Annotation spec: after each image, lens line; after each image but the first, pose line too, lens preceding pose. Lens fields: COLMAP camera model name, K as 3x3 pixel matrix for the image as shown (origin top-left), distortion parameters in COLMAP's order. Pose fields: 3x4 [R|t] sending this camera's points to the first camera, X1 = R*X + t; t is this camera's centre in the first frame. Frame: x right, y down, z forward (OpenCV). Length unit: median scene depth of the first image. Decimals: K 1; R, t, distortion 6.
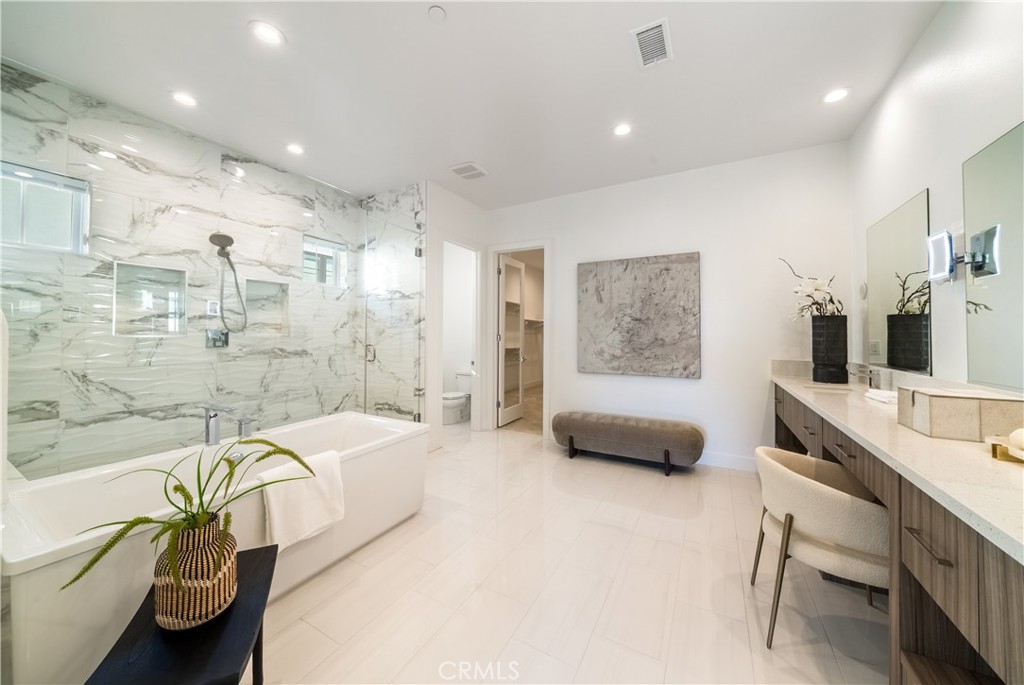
lens RADIAL K [[355.5, 0, 512.8], [0, 355.5, 331.4], [0, 0, 1]] dist [-0.000144, -0.000030]
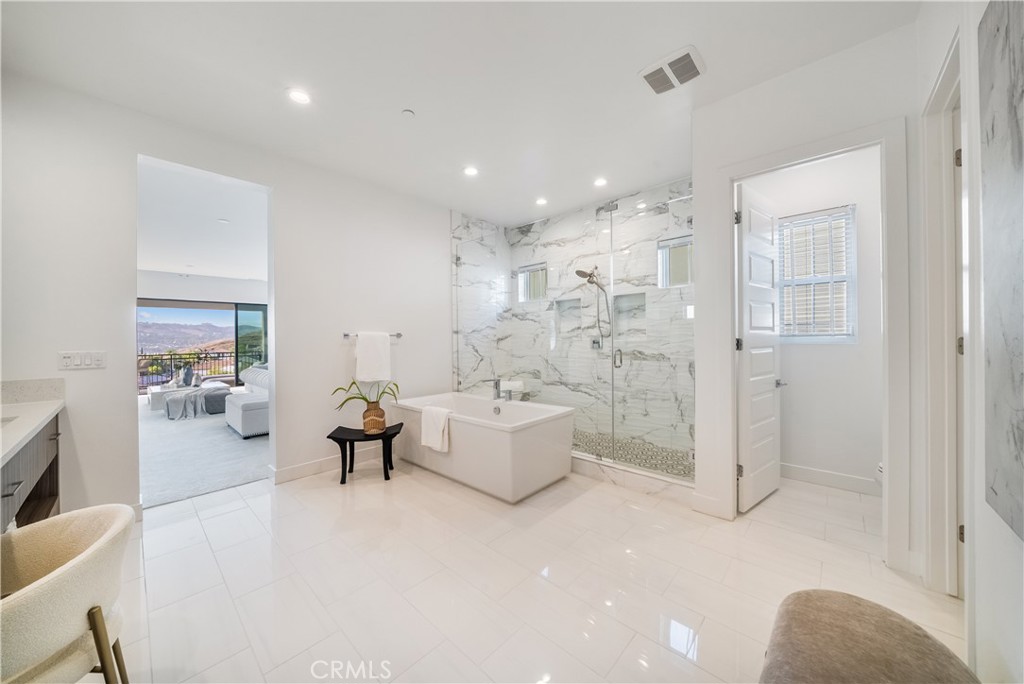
lens RADIAL K [[355.5, 0, 510.7], [0, 355.5, 342.9], [0, 0, 1]] dist [-0.000144, -0.000030]
pose [[-0.223944, 0.004312, -0.974592, 0.610028], [0.011454, 0.999933, 0.001792, 0.016861], [0.974535, -0.010762, -0.223979, 0.968870]]
